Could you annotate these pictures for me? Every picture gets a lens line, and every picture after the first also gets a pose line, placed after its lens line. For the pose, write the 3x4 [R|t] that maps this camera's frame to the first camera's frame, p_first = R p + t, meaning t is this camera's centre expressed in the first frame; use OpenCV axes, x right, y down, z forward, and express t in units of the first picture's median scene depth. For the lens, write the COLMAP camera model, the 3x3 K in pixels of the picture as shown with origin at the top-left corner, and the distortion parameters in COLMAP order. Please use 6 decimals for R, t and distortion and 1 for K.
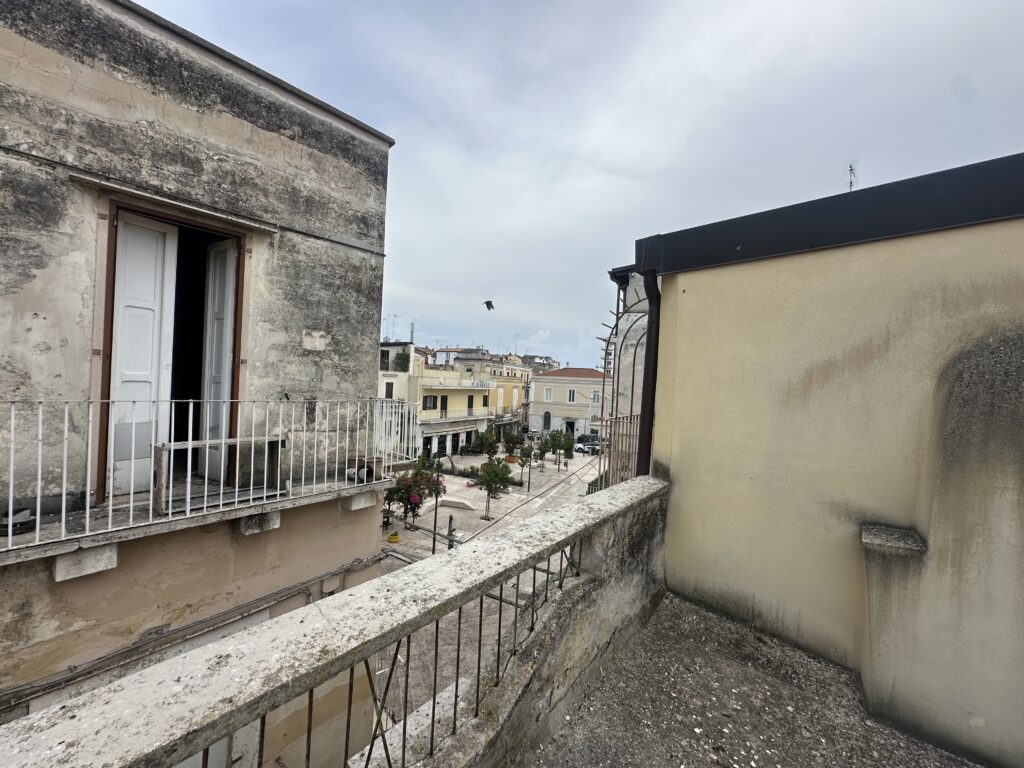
lens RADIAL K [[410.2, 0, 511.9], [0, 410.2, 381.9], [0, 0, 1]] dist [-0.000180, -0.000051]
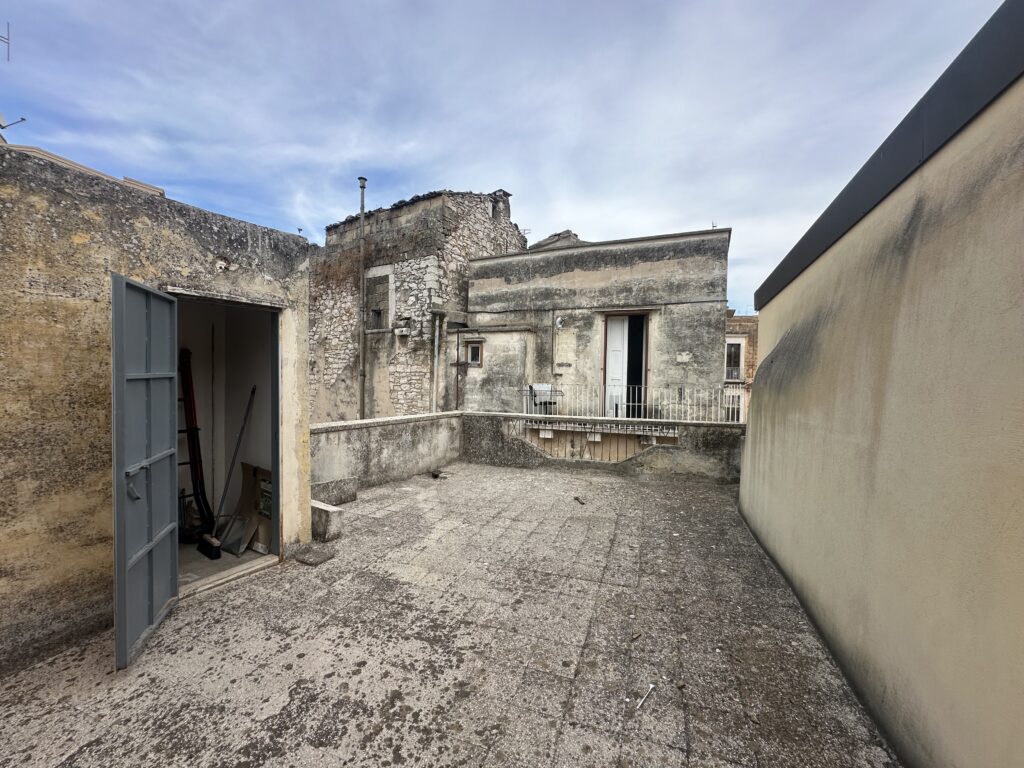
lens RADIAL K [[410.2, 0, 511.4], [0, 410.2, 381.9], [0, 0, 1]] dist [-0.000180, -0.000051]
pose [[0.333886, -0.019226, -0.942417, 1.118995], [-0.000247, 0.999790, -0.020484, 0.058701], [0.942613, 0.007072, 0.333811, -0.417354]]
